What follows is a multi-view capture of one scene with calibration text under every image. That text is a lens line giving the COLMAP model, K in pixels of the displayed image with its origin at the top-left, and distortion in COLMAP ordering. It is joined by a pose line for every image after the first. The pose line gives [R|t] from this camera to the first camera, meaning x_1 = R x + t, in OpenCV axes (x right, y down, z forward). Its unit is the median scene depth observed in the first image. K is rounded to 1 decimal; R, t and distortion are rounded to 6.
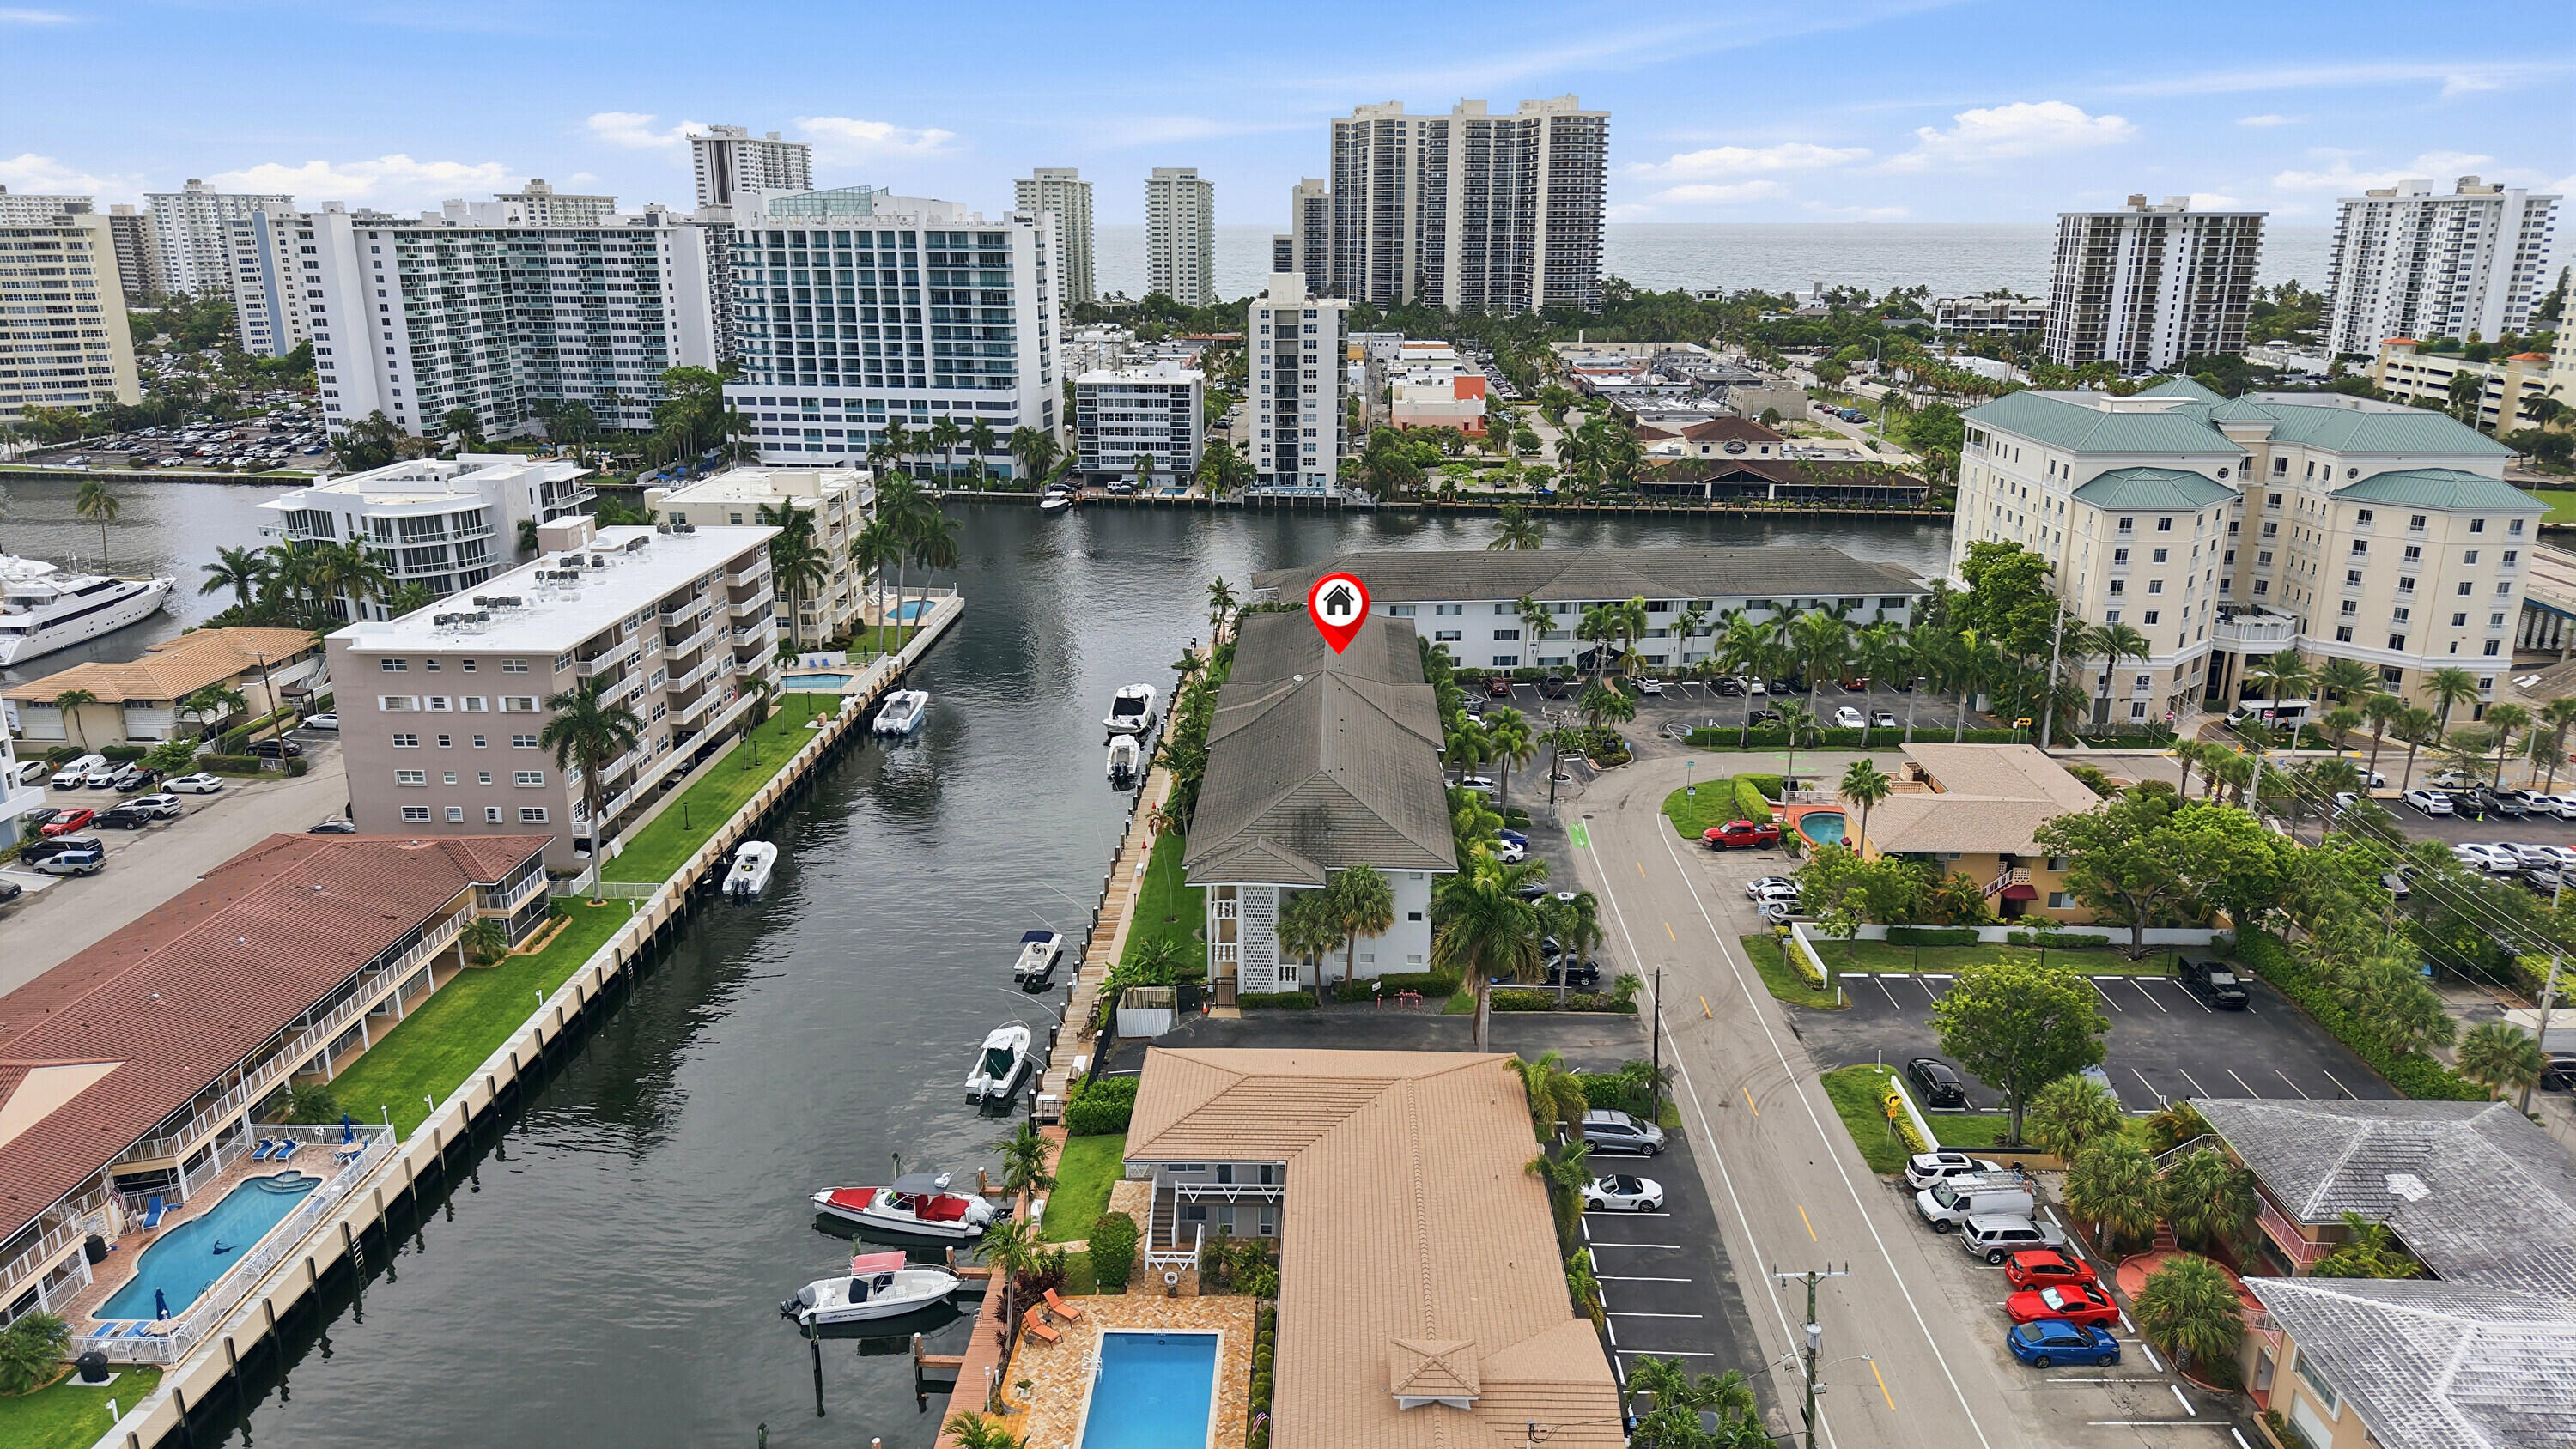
lens RADIAL K [[1717.7, 0, 1288.0], [0, 1717.7, 724.5], [0, 0, 1]] dist [0.078342, -0.120048]
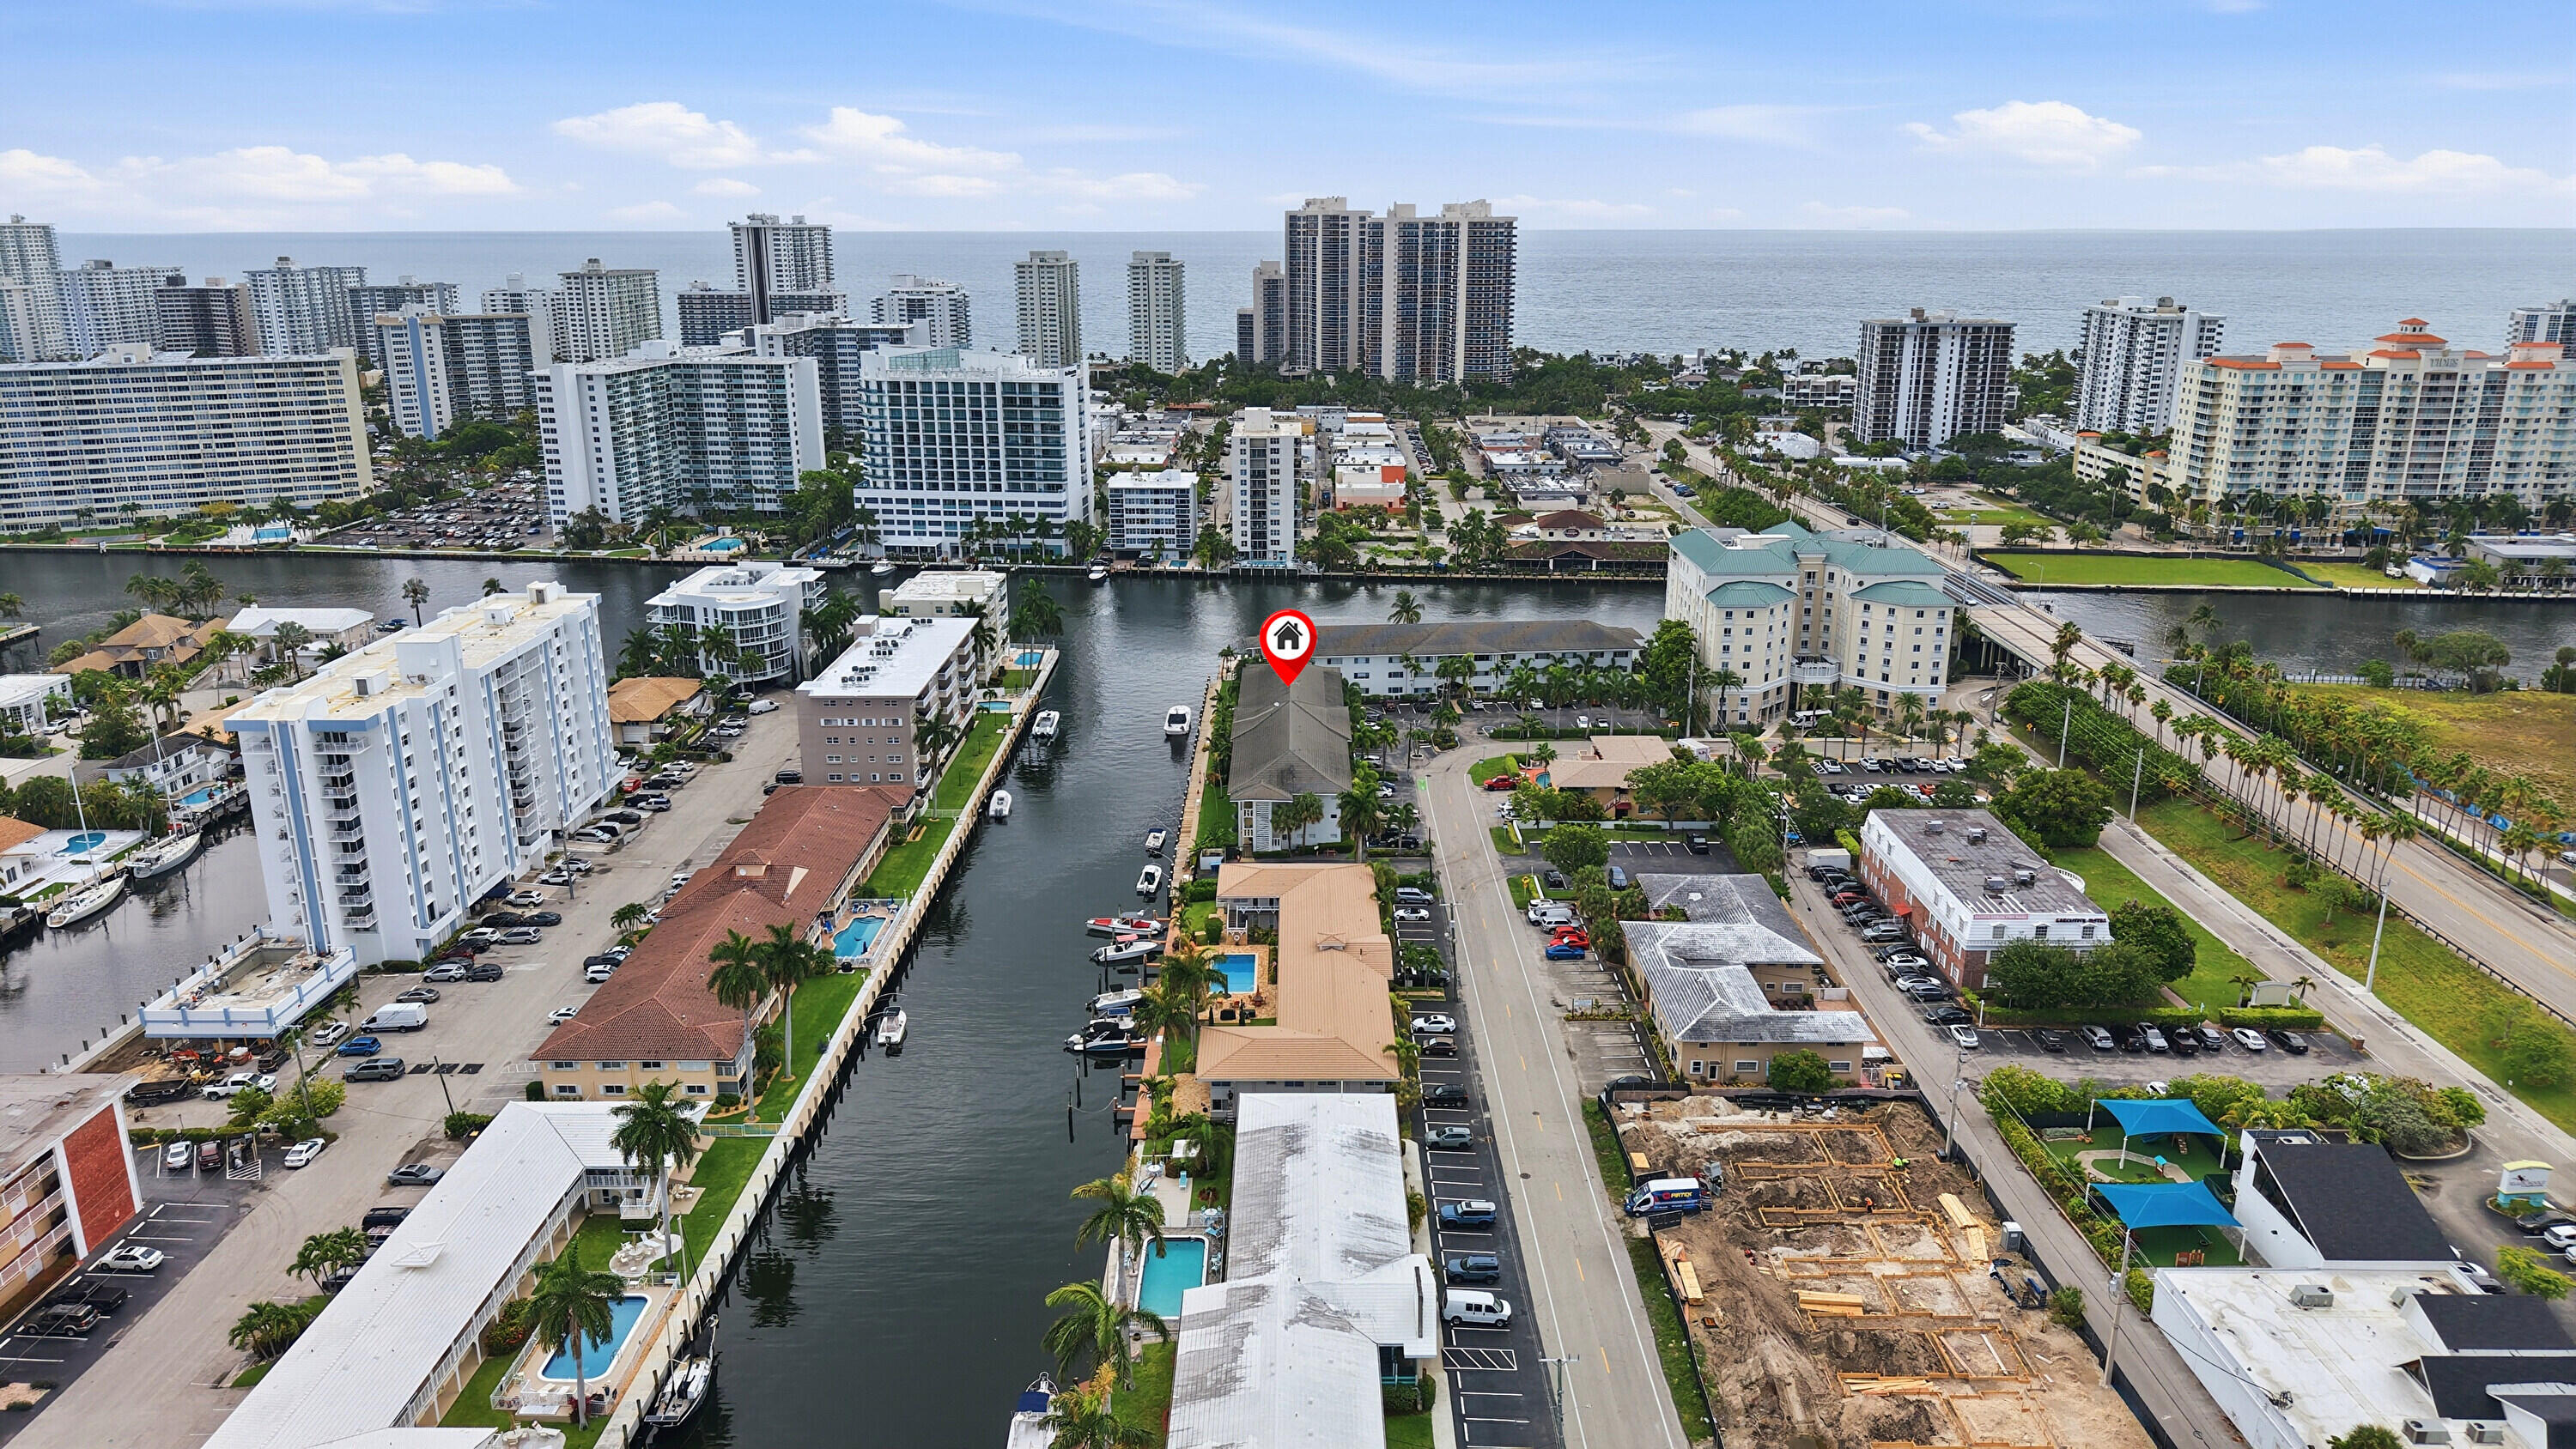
lens RADIAL K [[1717.7, 0, 1288.0], [0, 1717.7, 724.5], [0, 0, 1]] dist [0.078342, -0.120048]
pose [[0.999656, -0.008784, 0.024725, -0.012990], [0.008838, 0.999959, -0.002061, -0.000329], [-0.024706, 0.002279, 0.999692, -0.414204]]
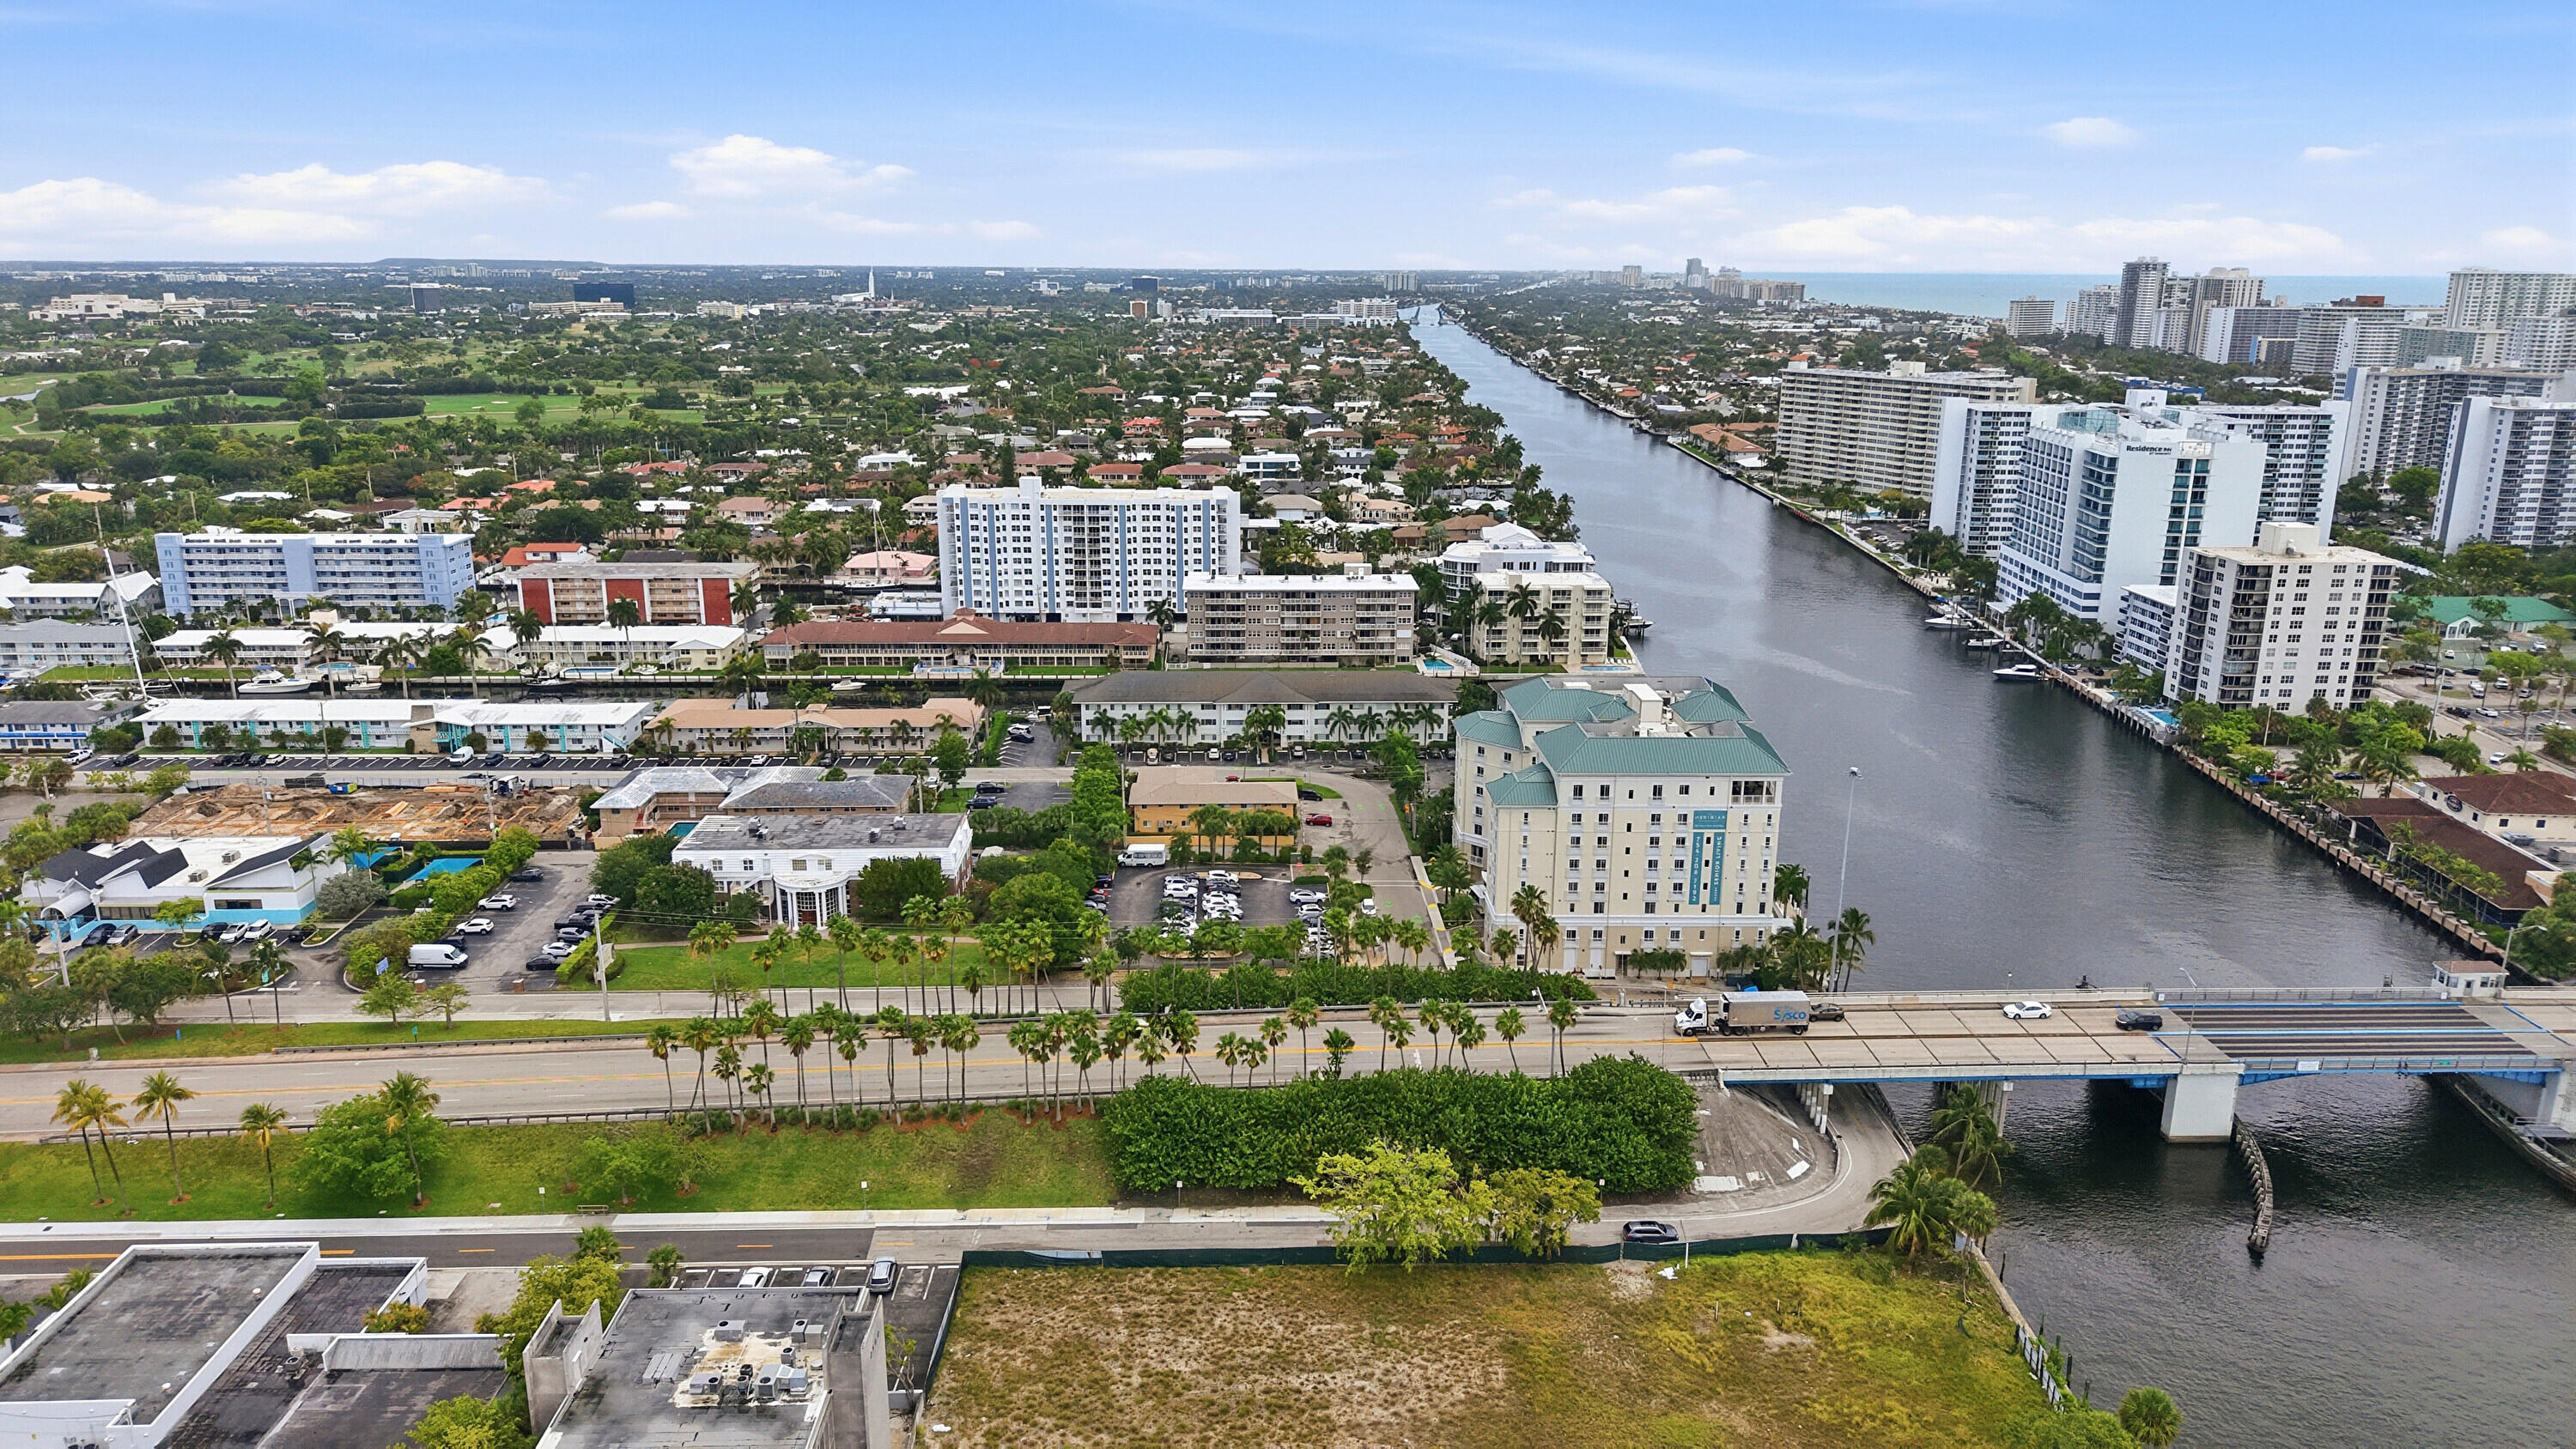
lens RADIAL K [[1717.7, 0, 1288.0], [0, 1717.7, 724.5], [0, 0, 1]] dist [0.078342, -0.120048]
pose [[0.064691, 0.261496, -0.963034, 1.001965], [-0.284416, 0.929860, 0.233383, -0.227333], [0.956516, 0.258804, 0.134528, 0.331590]]
